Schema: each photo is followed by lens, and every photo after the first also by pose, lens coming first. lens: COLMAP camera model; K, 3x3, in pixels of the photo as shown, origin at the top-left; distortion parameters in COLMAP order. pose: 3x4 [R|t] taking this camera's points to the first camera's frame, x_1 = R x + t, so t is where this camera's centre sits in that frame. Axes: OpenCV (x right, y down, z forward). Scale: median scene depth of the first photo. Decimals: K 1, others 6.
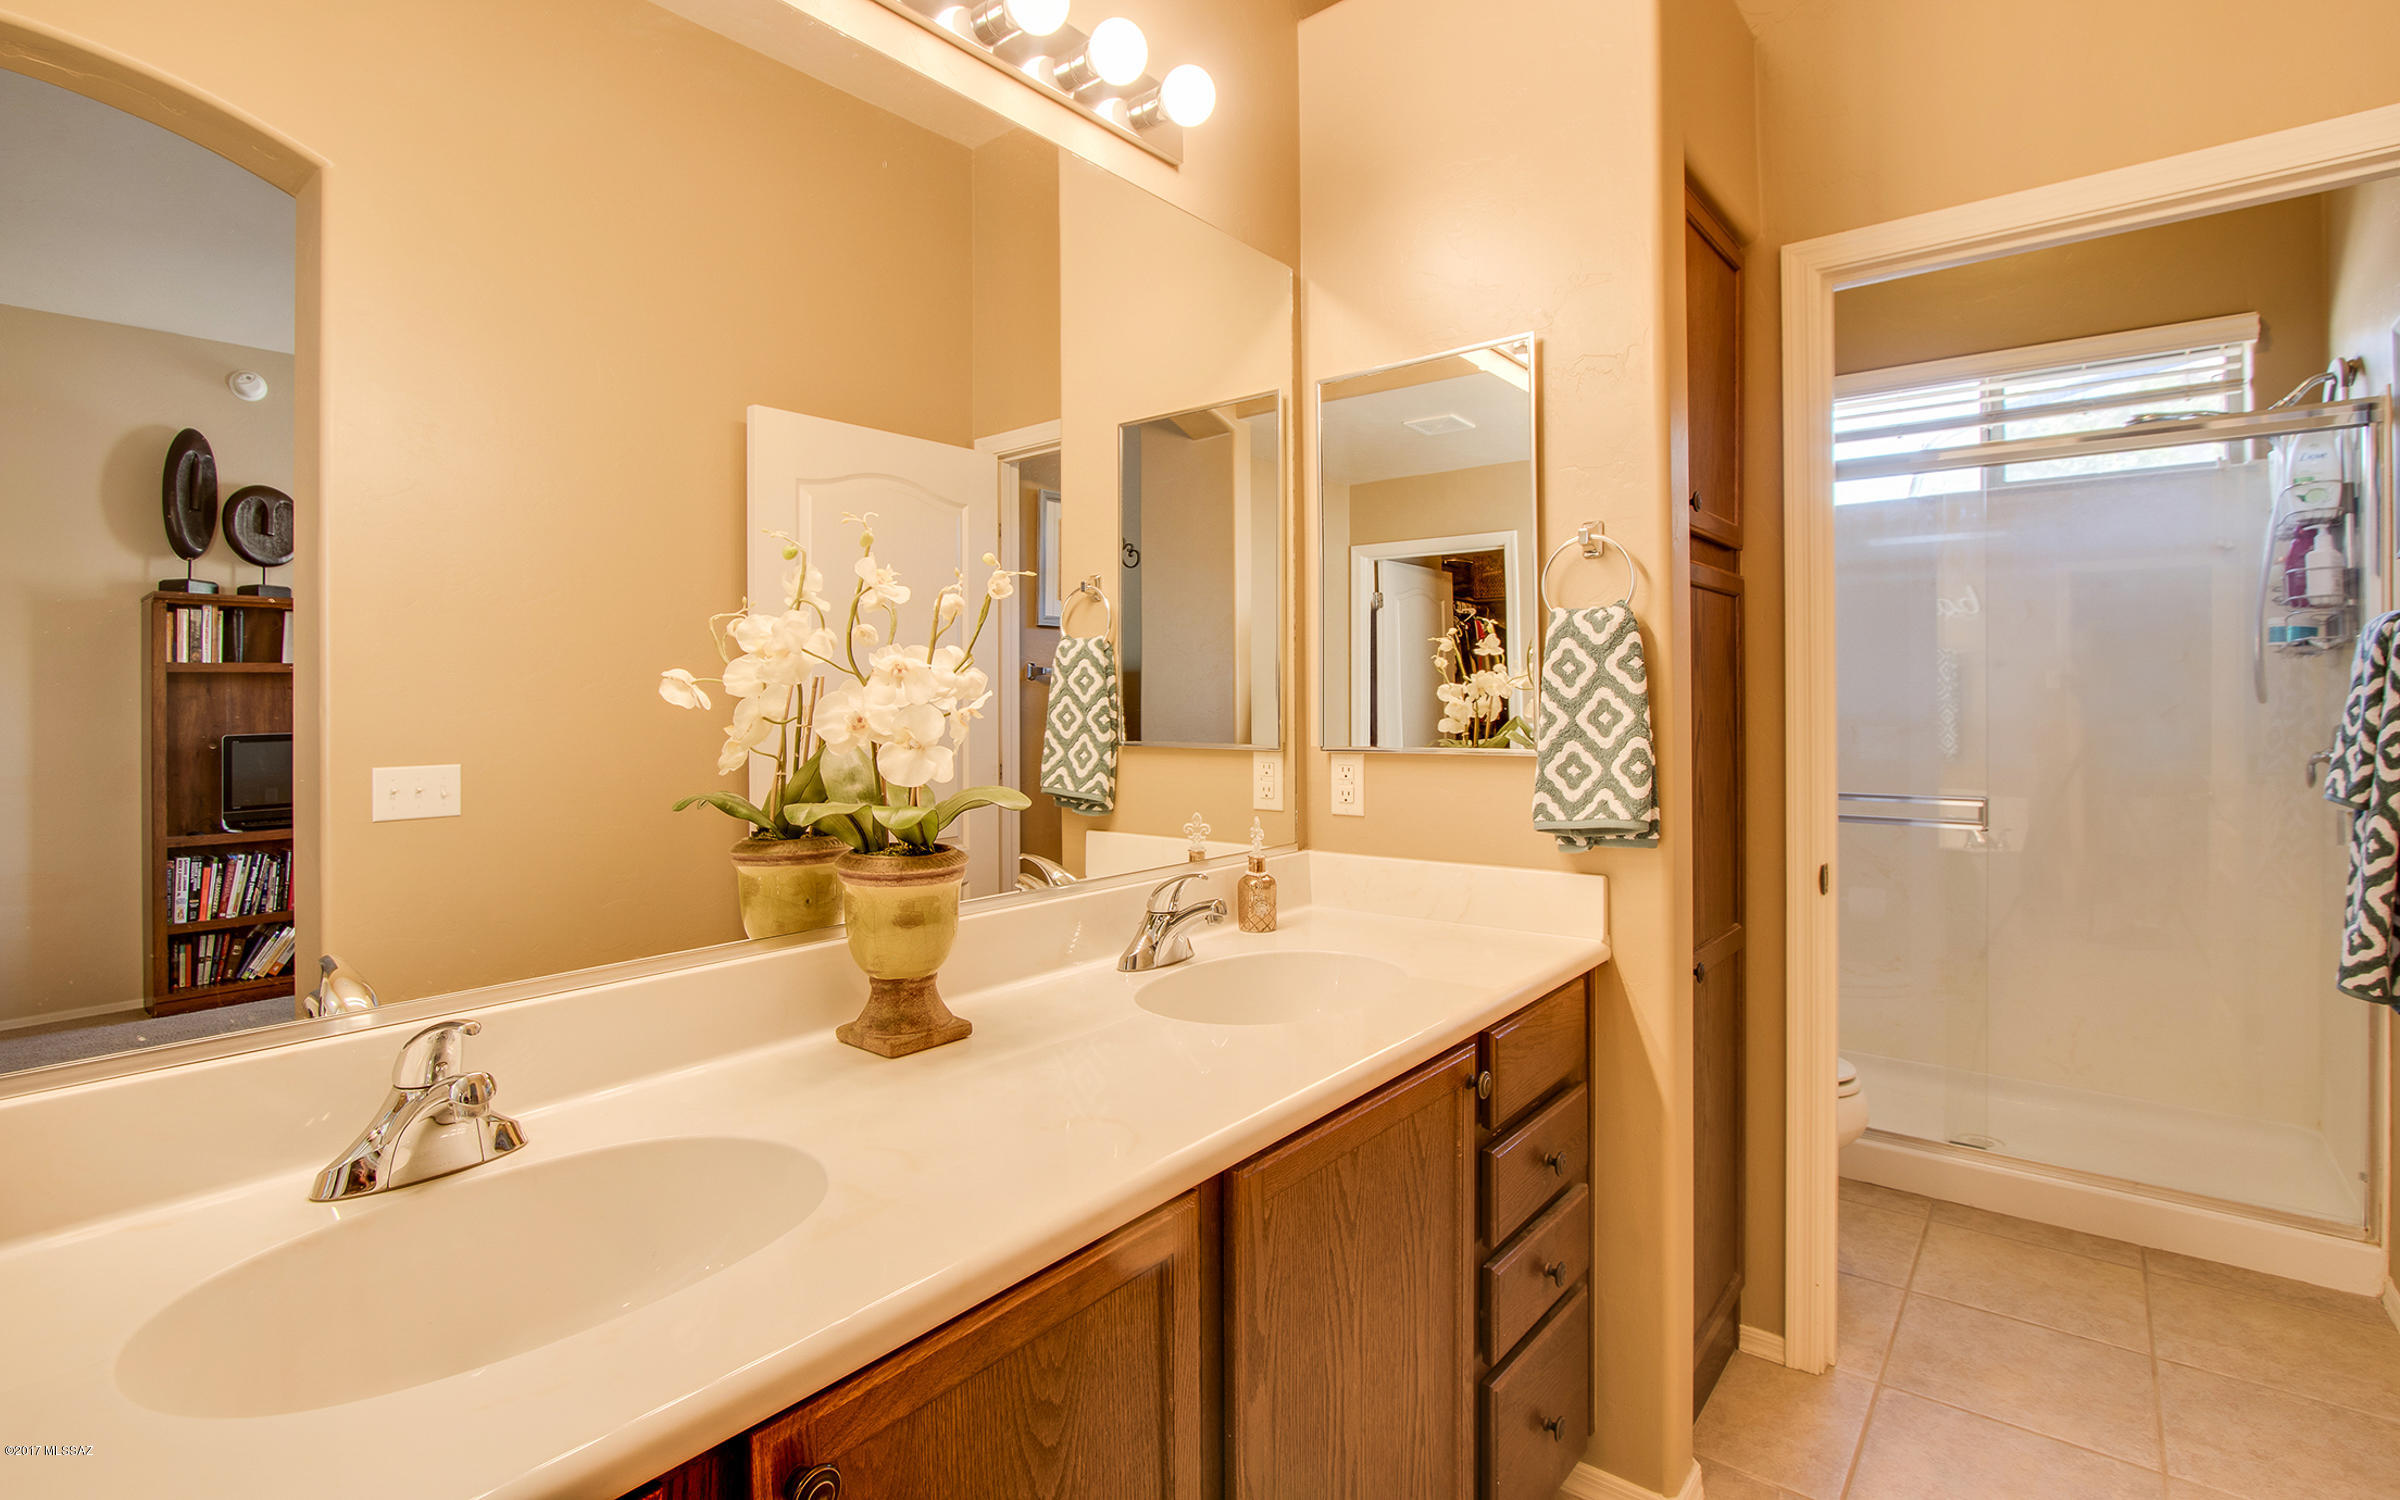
lens RADIAL K [[1113.5, 0, 1204.7], [0, 1113.5, 701.4], [0, 0, 1]] dist [-0.026434, 0.004553]
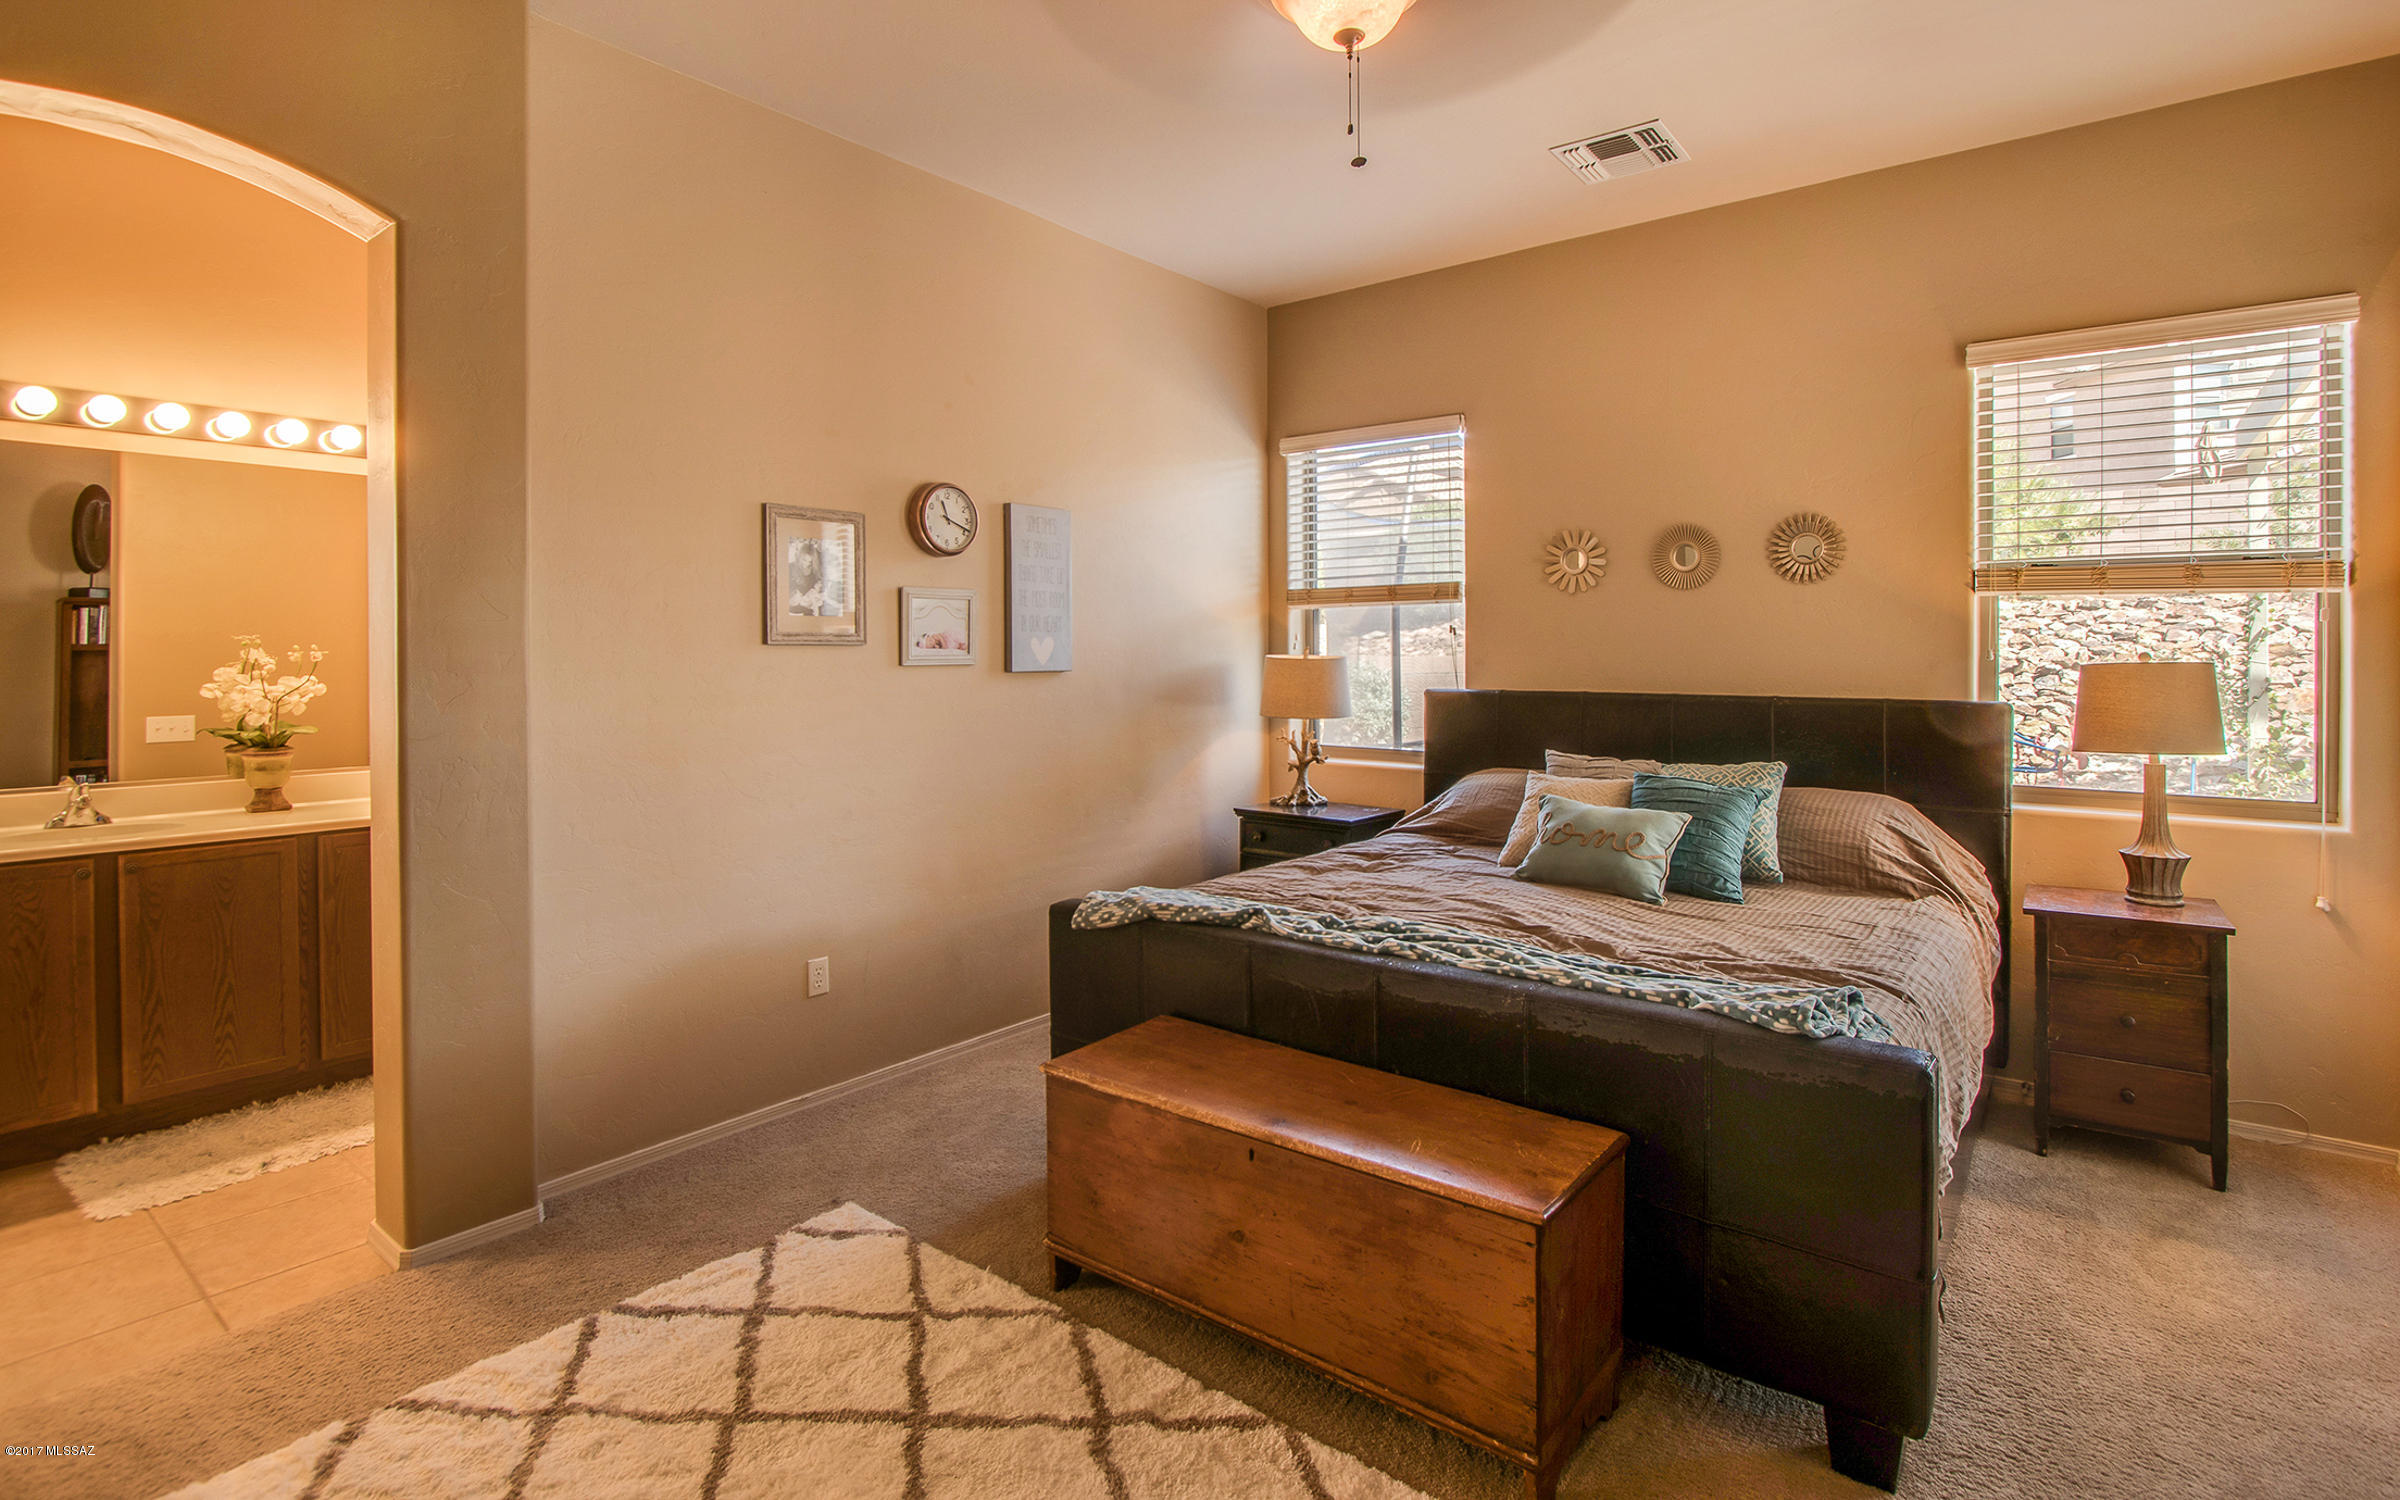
lens RADIAL K [[1140.8, 0, 1228.6], [0, 1140.8, 668.1], [0, 0, 1]] dist [-0.023680, 0.006635]
pose [[0.999836, 0.012678, 0.012900, 1.236372], [-0.012823, 0.999855, 0.011242, -0.080169], [-0.012755, -0.011405, 0.999854, -1.124241]]
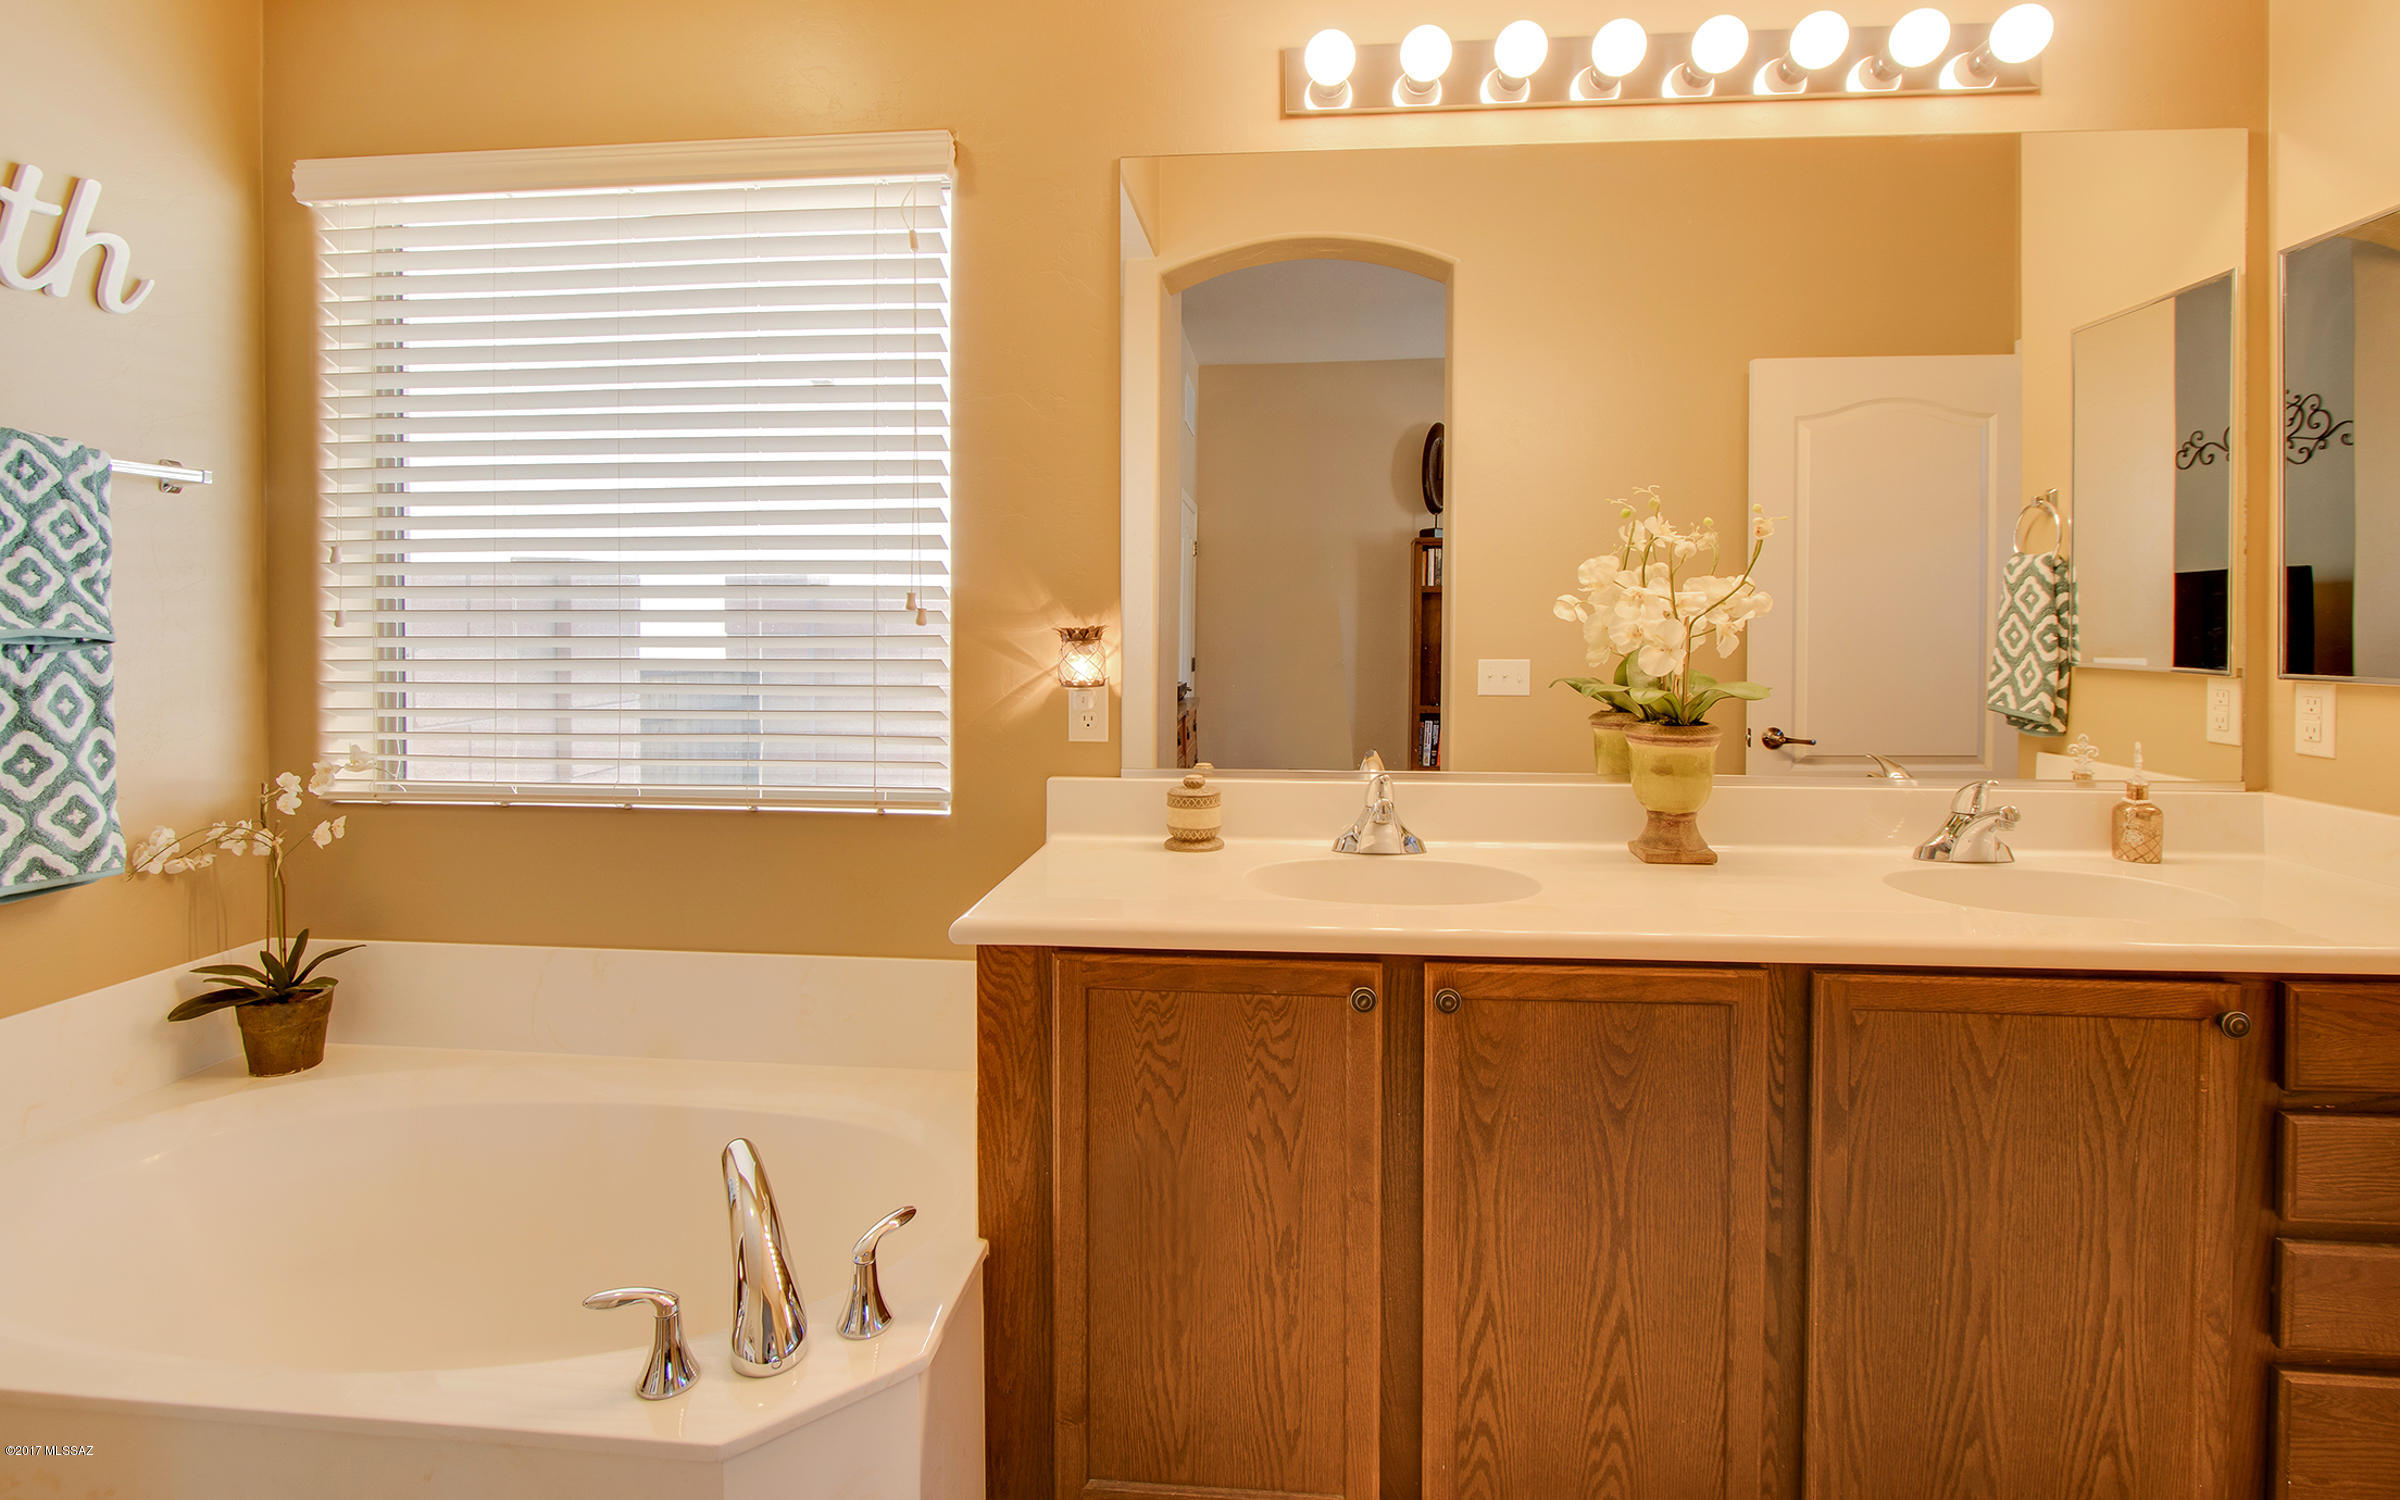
lens RADIAL K [[1147.6, 0, 1213.9], [0, 1147.6, 634.4], [0, 0, 1]] dist [-0.021044, 0.000363]
pose [[0.554887, 0.020979, -0.831661, 0.327979], [-0.006725, 0.999762, 0.020732, -0.002686], [0.831898, -0.005911, 0.554897, -0.155745]]
